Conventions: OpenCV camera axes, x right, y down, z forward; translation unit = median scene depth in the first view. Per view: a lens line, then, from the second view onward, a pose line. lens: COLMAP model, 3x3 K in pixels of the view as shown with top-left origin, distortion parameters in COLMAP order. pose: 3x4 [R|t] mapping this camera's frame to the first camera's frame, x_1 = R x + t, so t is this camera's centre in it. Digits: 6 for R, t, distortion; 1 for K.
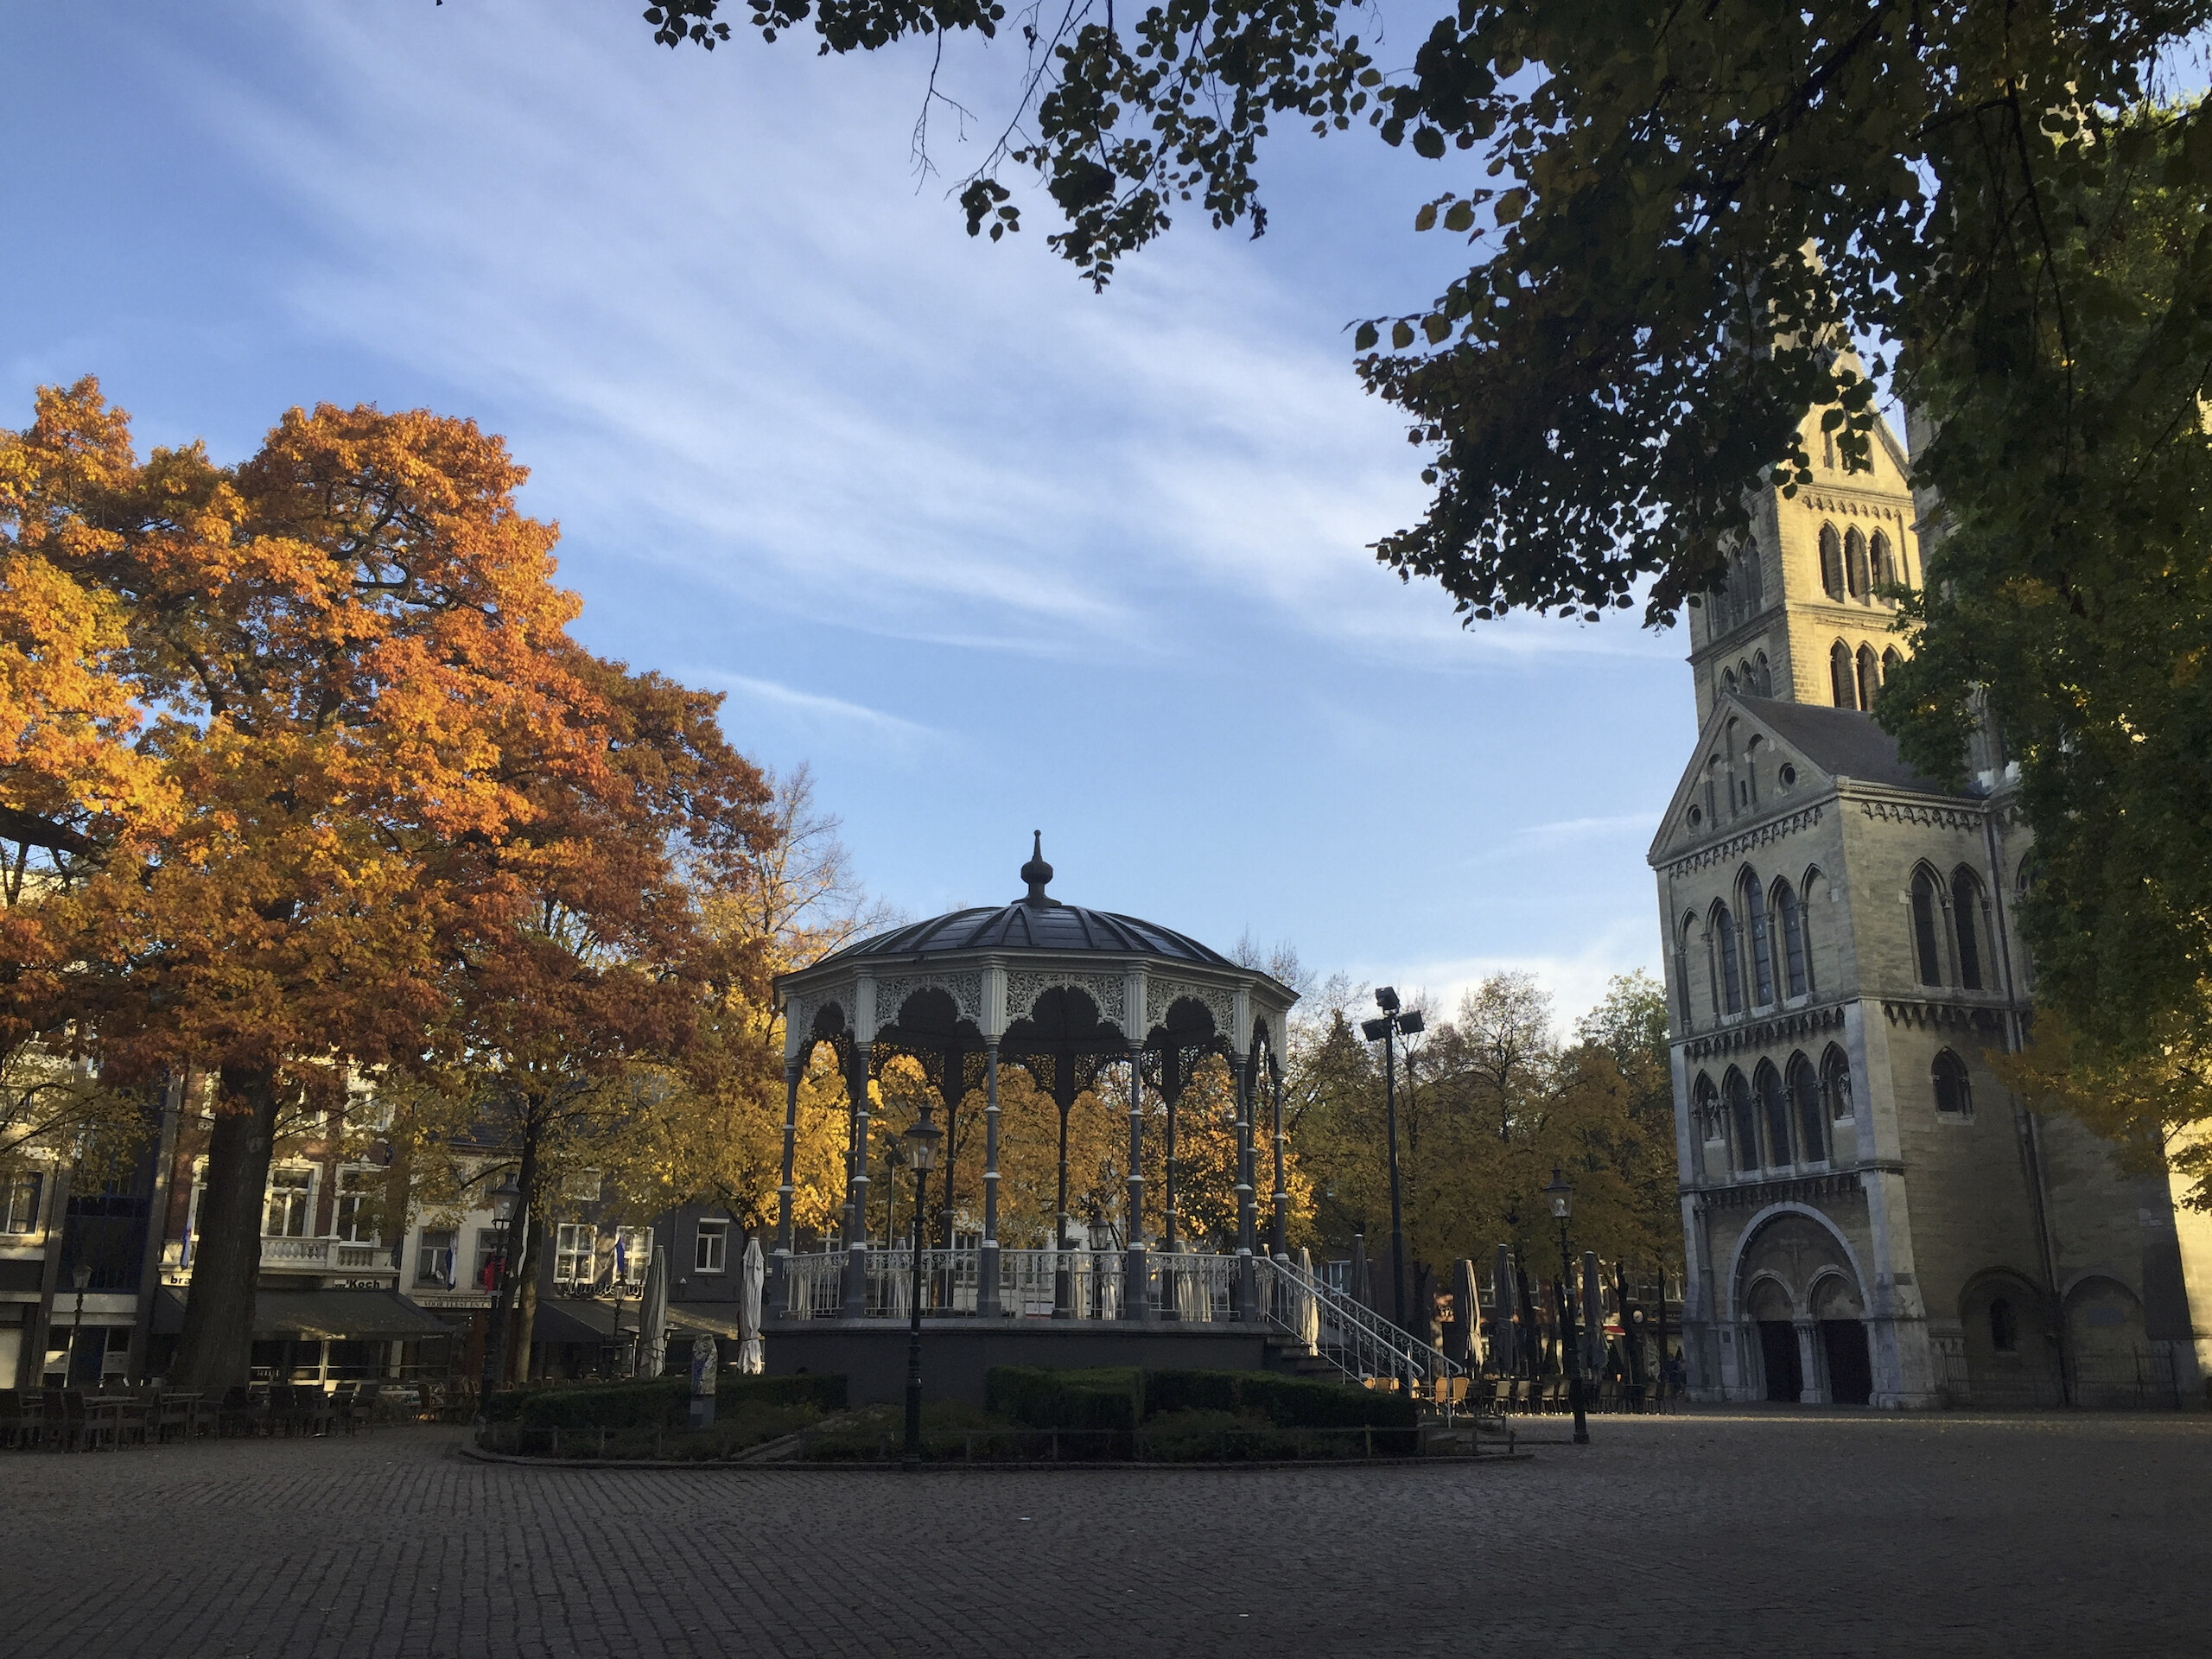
lens RADIAL K [[1906.2, 0, 1073.5], [0, 1906.2, 820.3], [0, 0, 1]] dist [0.098210, -0.136577]
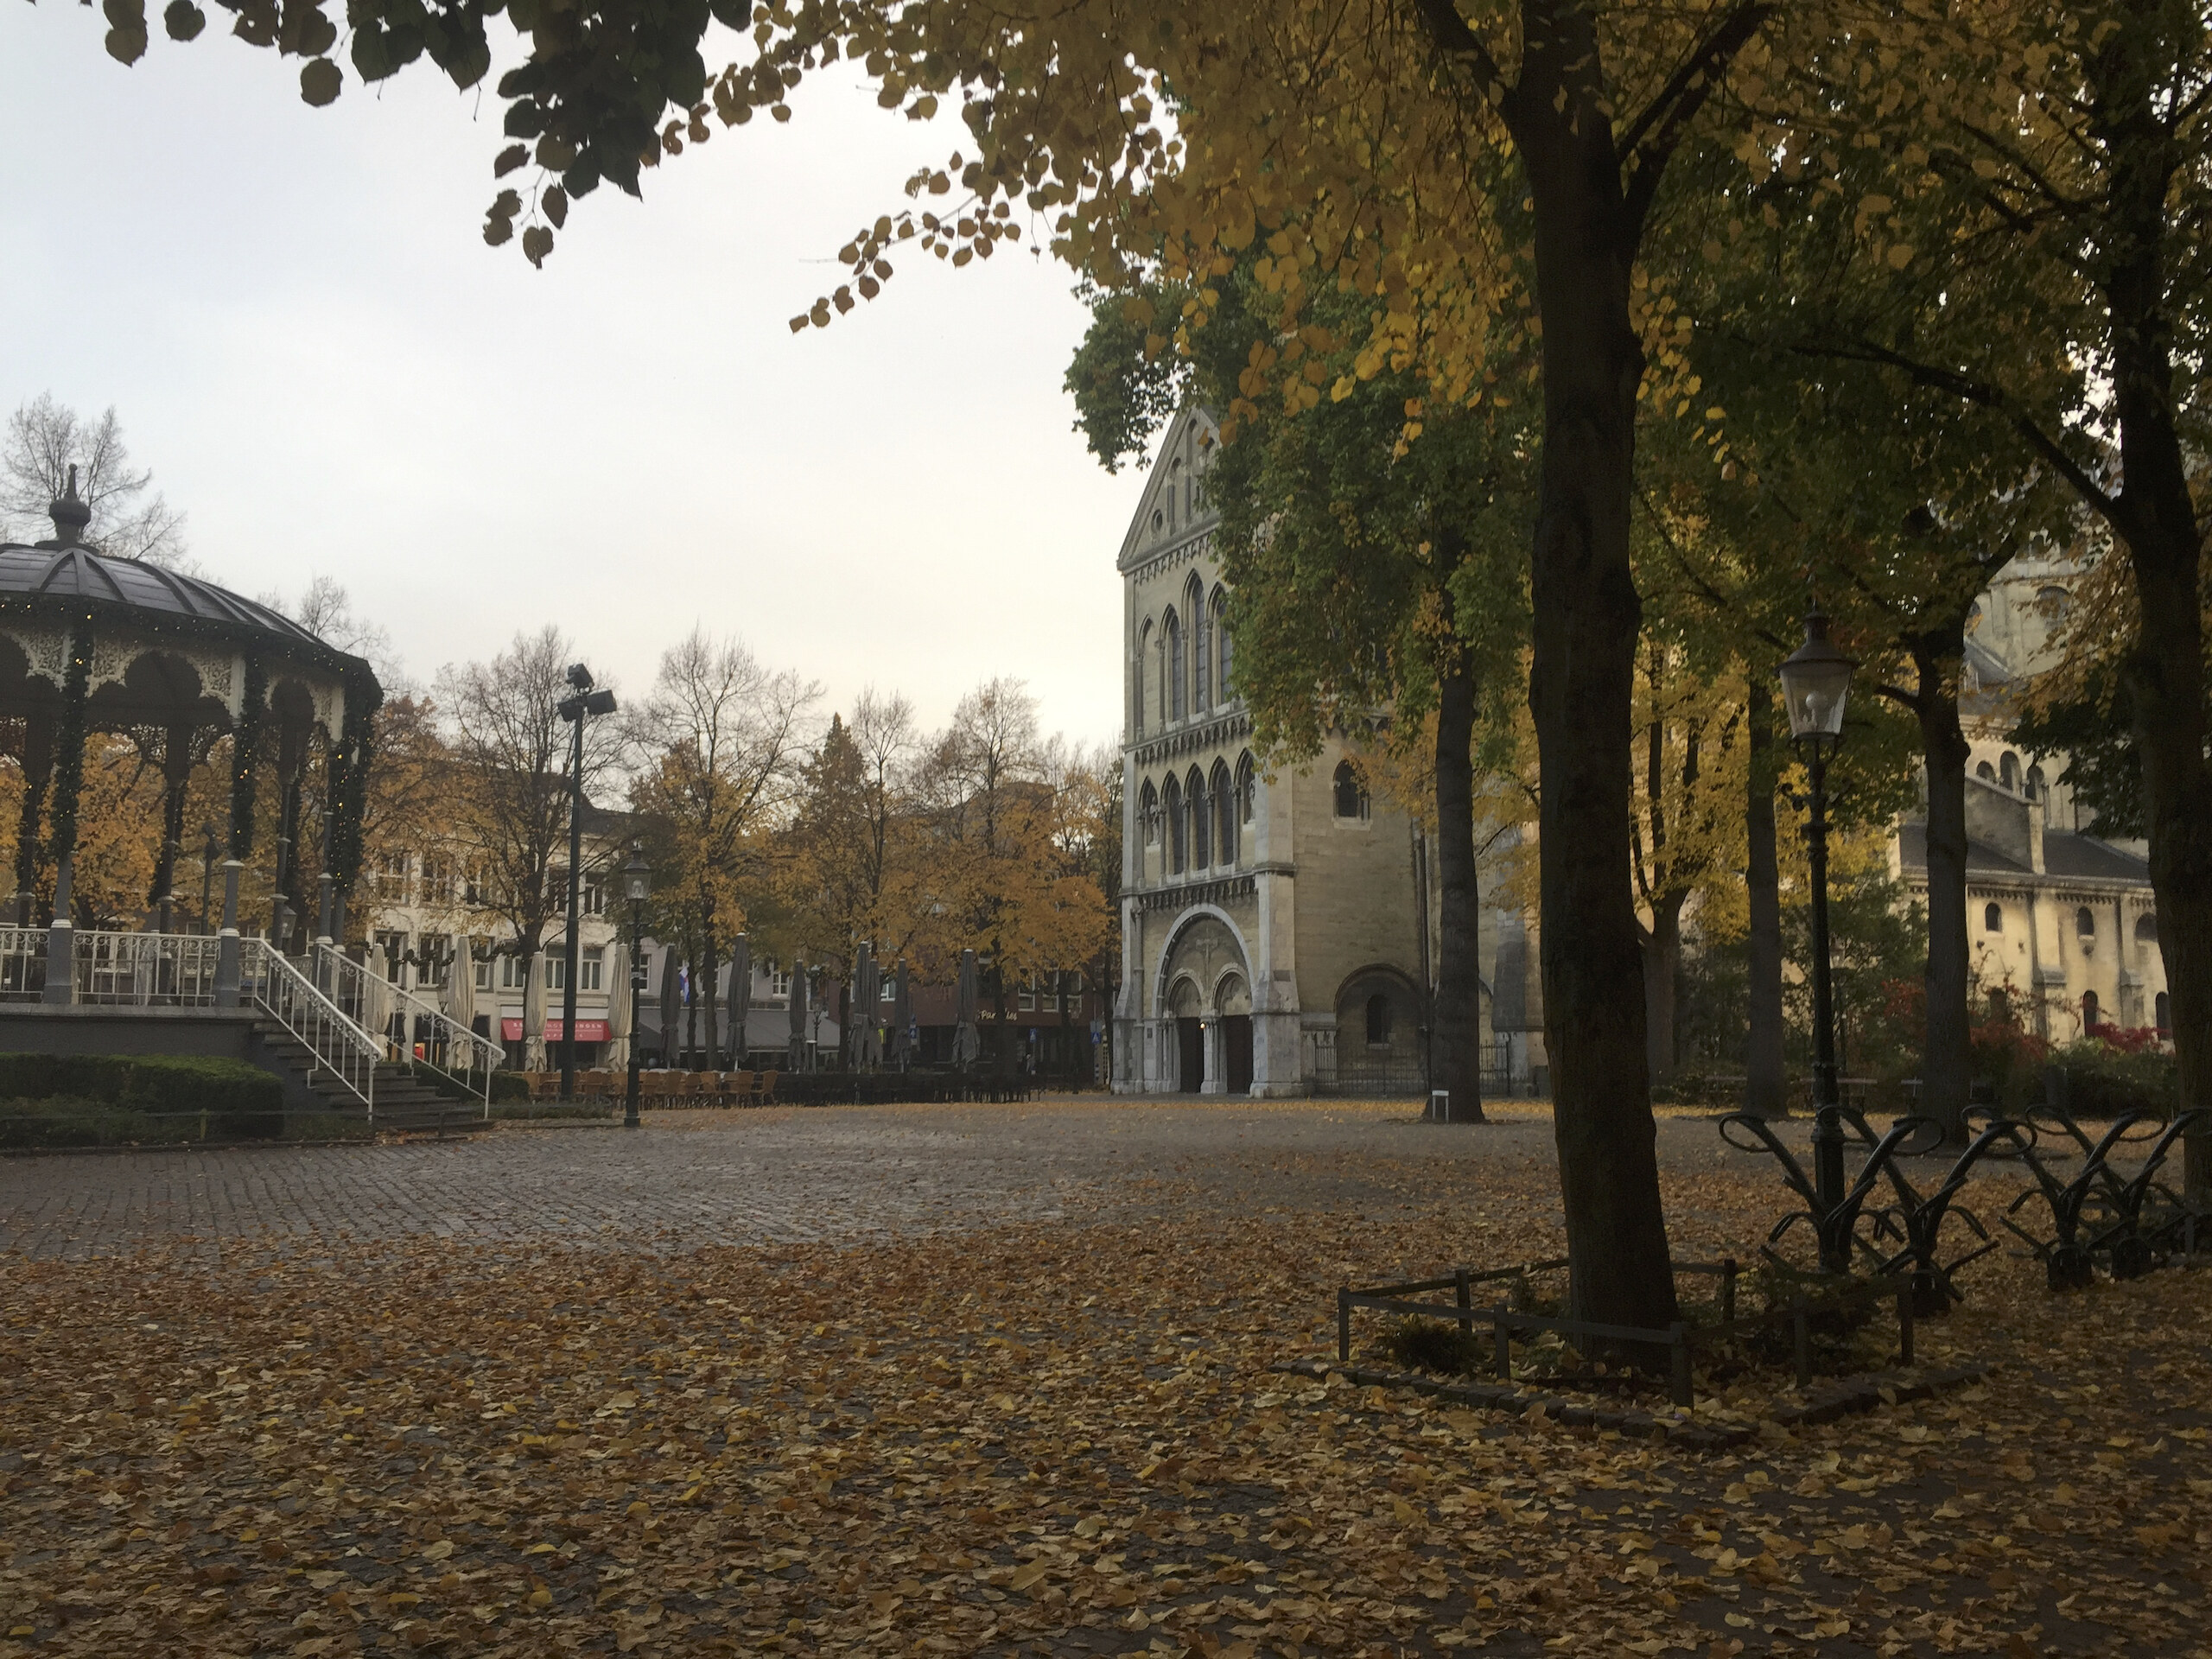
lens RADIAL K [[1906.2, 0, 1073.5], [0, 1906.2, 820.3], [0, 0, 1]] dist [0.098210, -0.136577]
pose [[0.990731, 0.015160, 0.134988, 0.162776], [-0.034466, 0.989288, 0.141851, 0.013041], [-0.131392, -0.145189, 0.980641, 0.026086]]
